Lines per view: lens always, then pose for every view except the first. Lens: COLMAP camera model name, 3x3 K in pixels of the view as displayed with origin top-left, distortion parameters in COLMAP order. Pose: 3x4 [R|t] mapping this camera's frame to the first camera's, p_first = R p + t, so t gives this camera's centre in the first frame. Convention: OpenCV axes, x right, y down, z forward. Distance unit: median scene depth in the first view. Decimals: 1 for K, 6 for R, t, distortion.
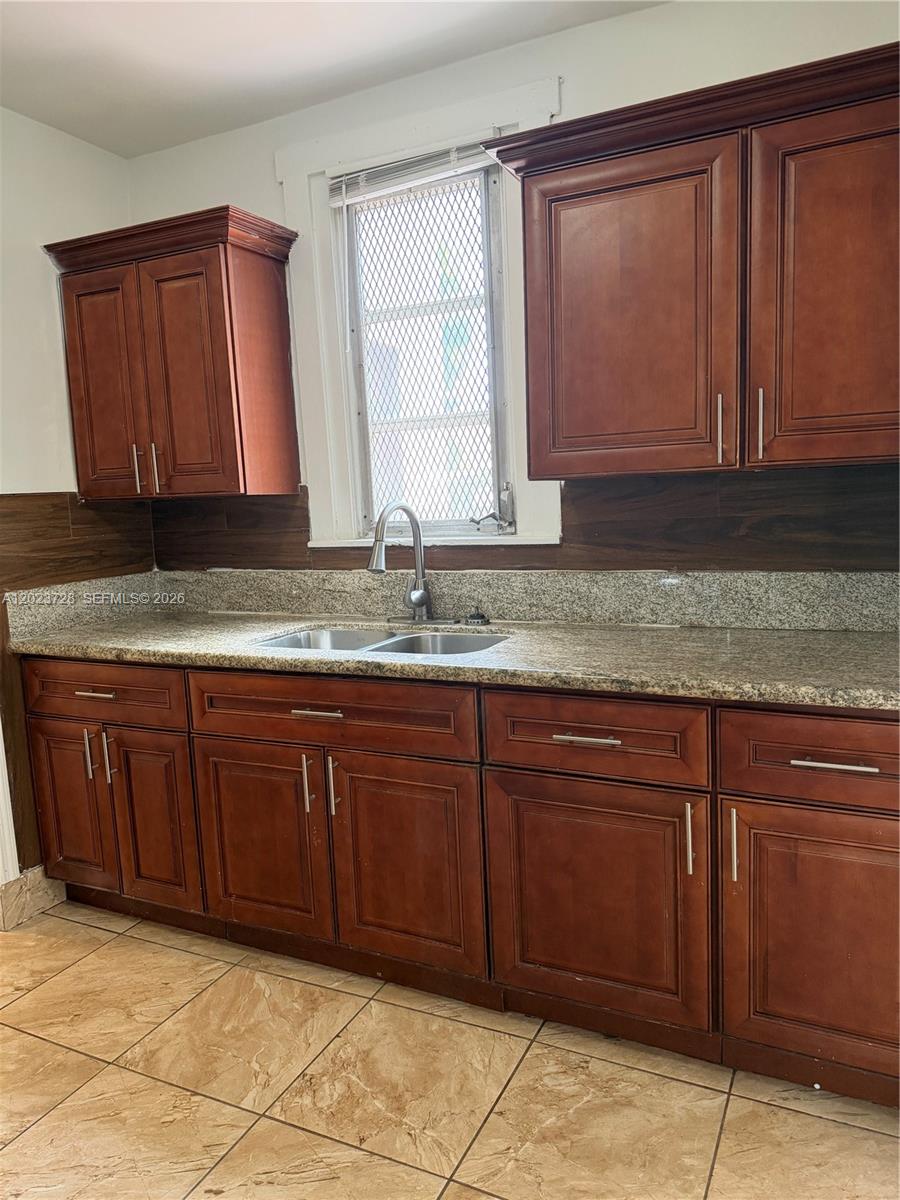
lens RADIAL K [[855.7, 0, 447.2], [0, 855.7, 595.2], [0, 0, 1]] dist [0.050331, -0.044261]
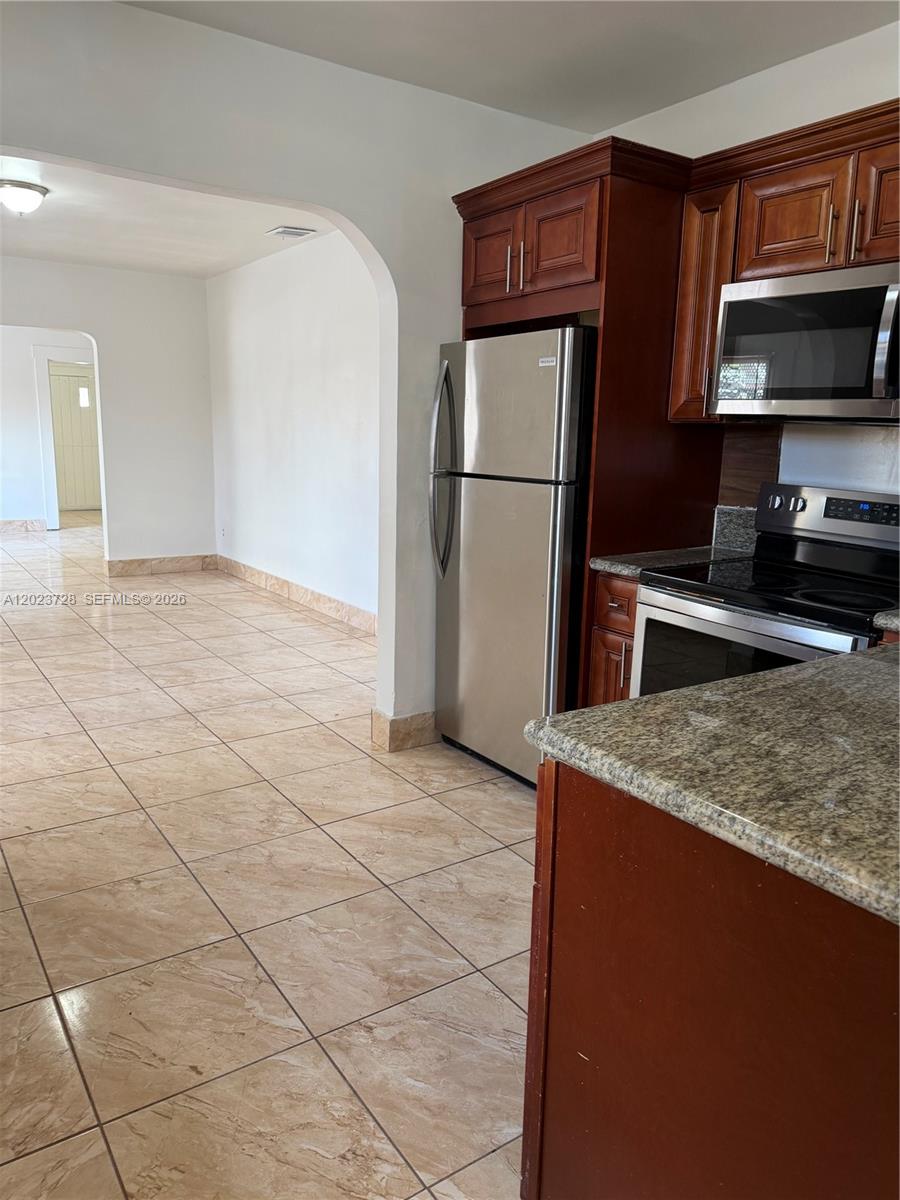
lens RADIAL K [[855.7, 0, 445.5], [0, 855.7, 574.8], [0, 0, 1]] dist [0.050331, -0.044261]
pose [[-0.872394, -0.059794, 0.485132, -0.648494], [0.075186, 0.964264, 0.254052, -0.101205], [-0.482986, 0.258109, -0.836722, 1.006080]]
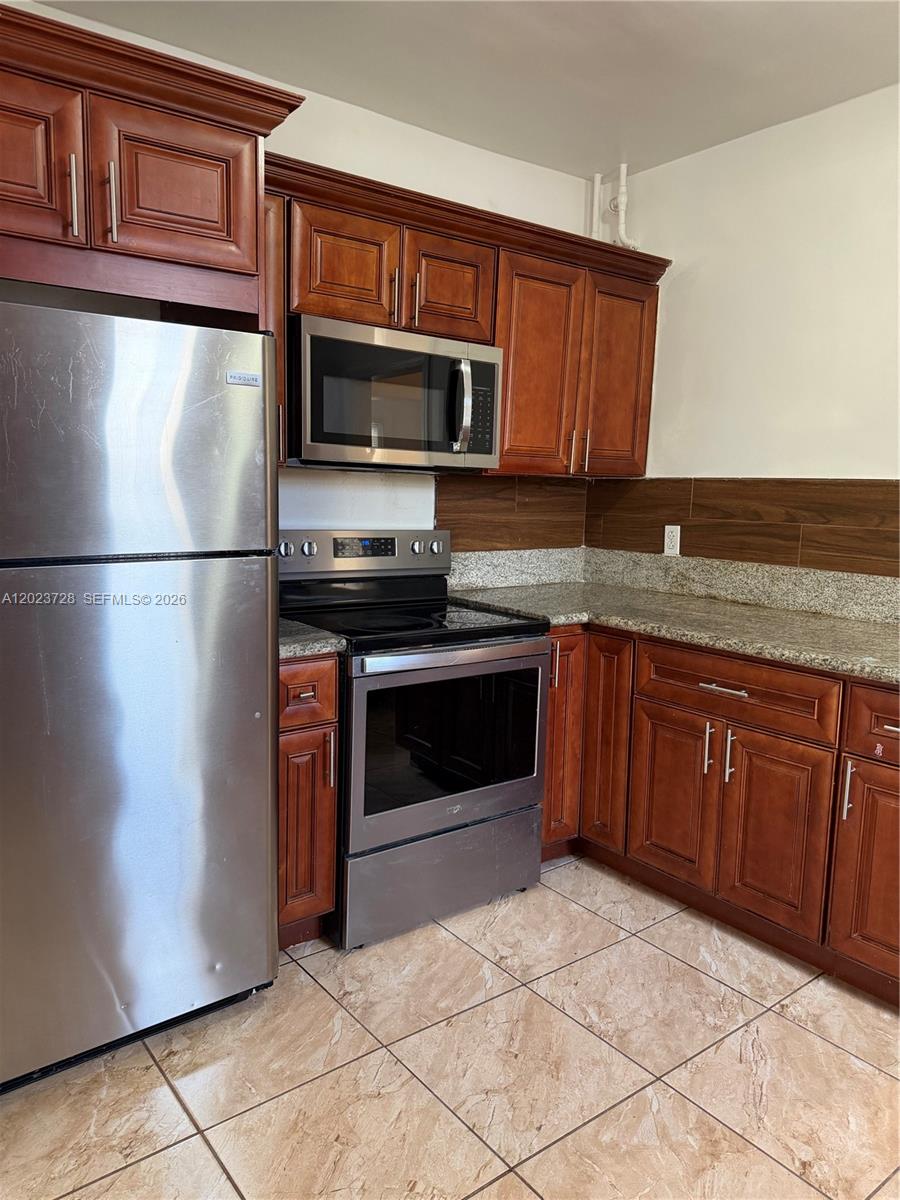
lens RADIAL K [[855.7, 0, 445.7], [0, 855.7, 594.1], [0, 0, 1]] dist [0.050331, -0.044261]
pose [[-0.446547, 0.154044, -0.881400, 0.371104], [-0.108275, 0.968526, 0.224127, -0.081106], [0.888185, 0.195517, -0.415813, 0.470028]]
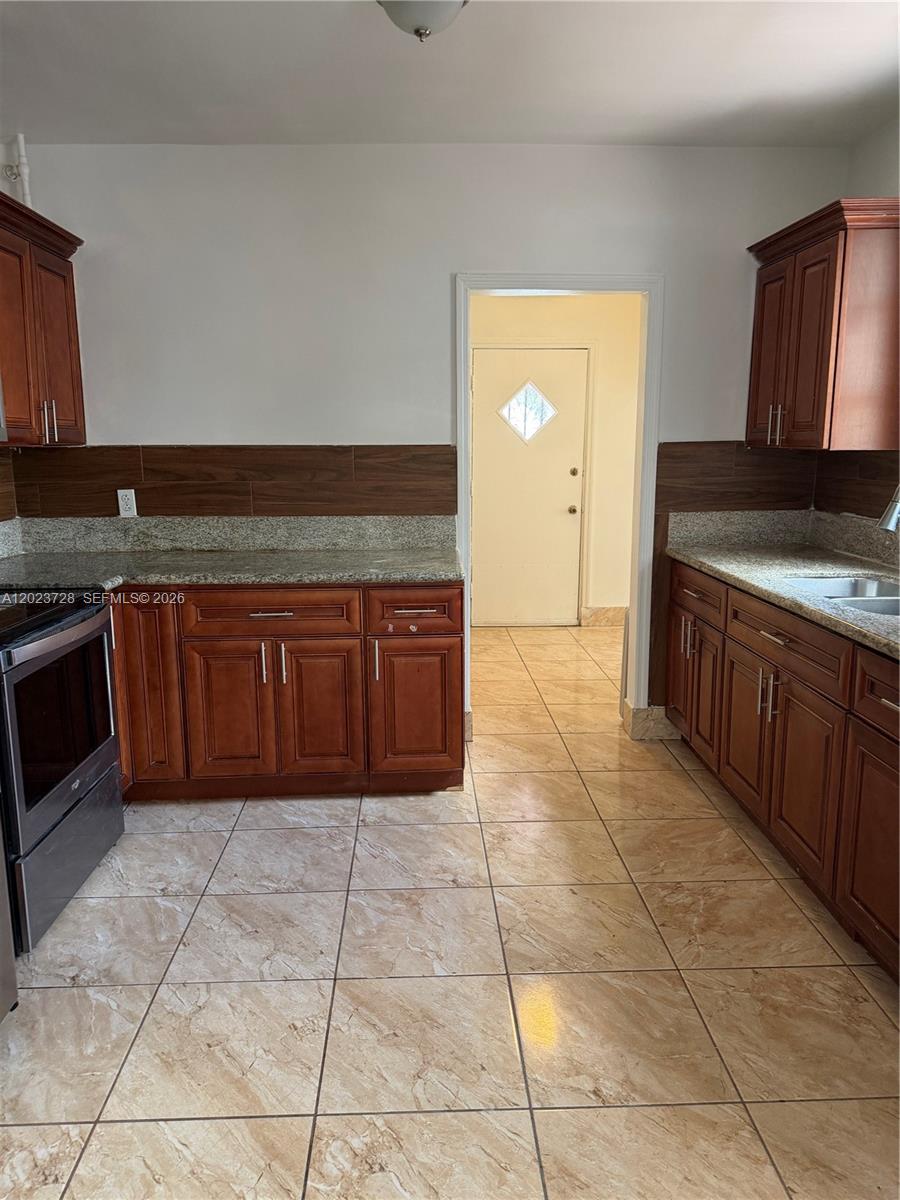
lens RADIAL K [[855.7, 0, 442.9], [0, 855.7, 584.2], [0, 0, 1]] dist [0.050331, -0.044261]
pose [[0.473653, 0.188369, -0.860331, 0.557580], [-0.122775, 0.981443, 0.147293, -0.049375], [0.872112, 0.035861, 0.487991, -0.006929]]
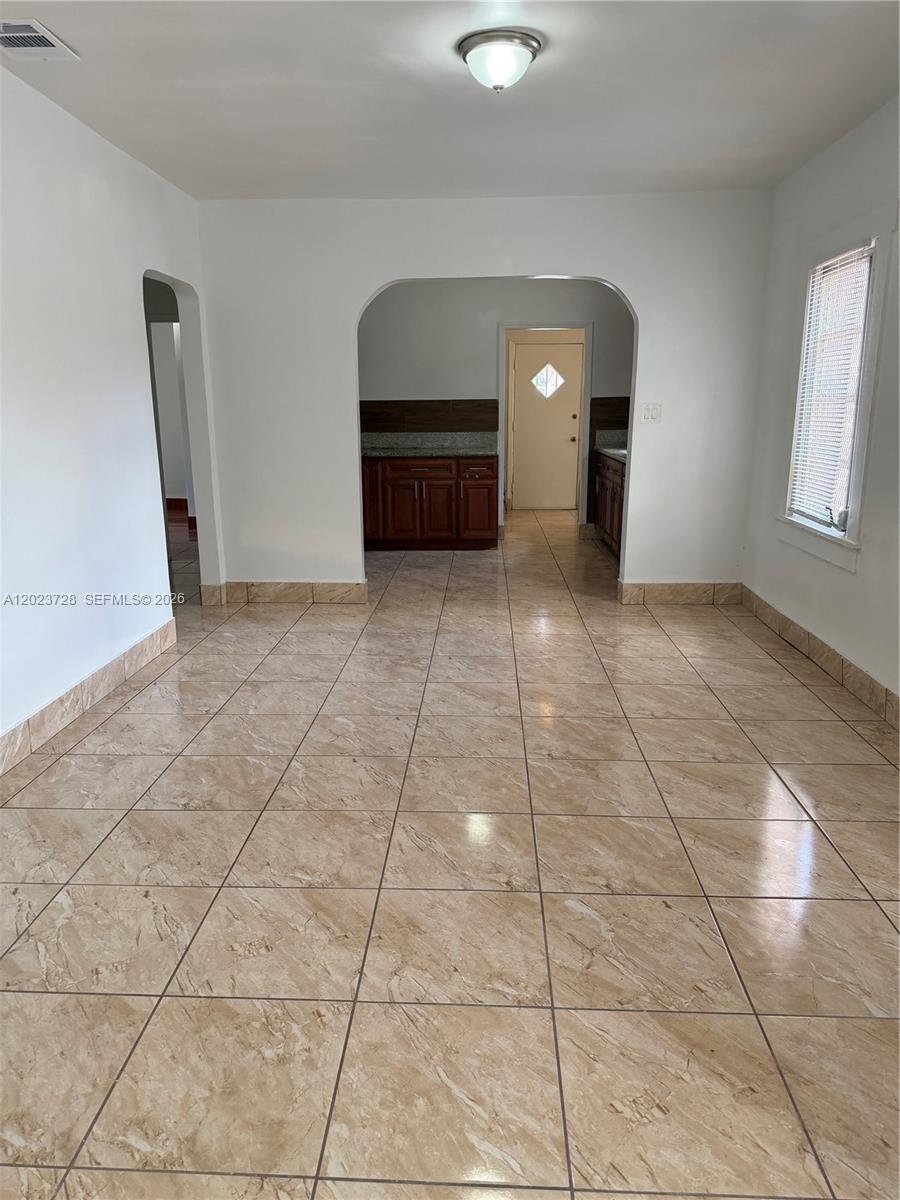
lens RADIAL K [[855.7, 0, 420.2], [0, 855.7, 610.4], [0, 0, 1]] dist [0.050331, -0.044261]
pose [[0.378074, 0.257723, -0.889179, 2.163034], [-0.118212, 0.966046, 0.229739, -0.011195], [0.918197, 0.018253, 0.395703, -0.782789]]
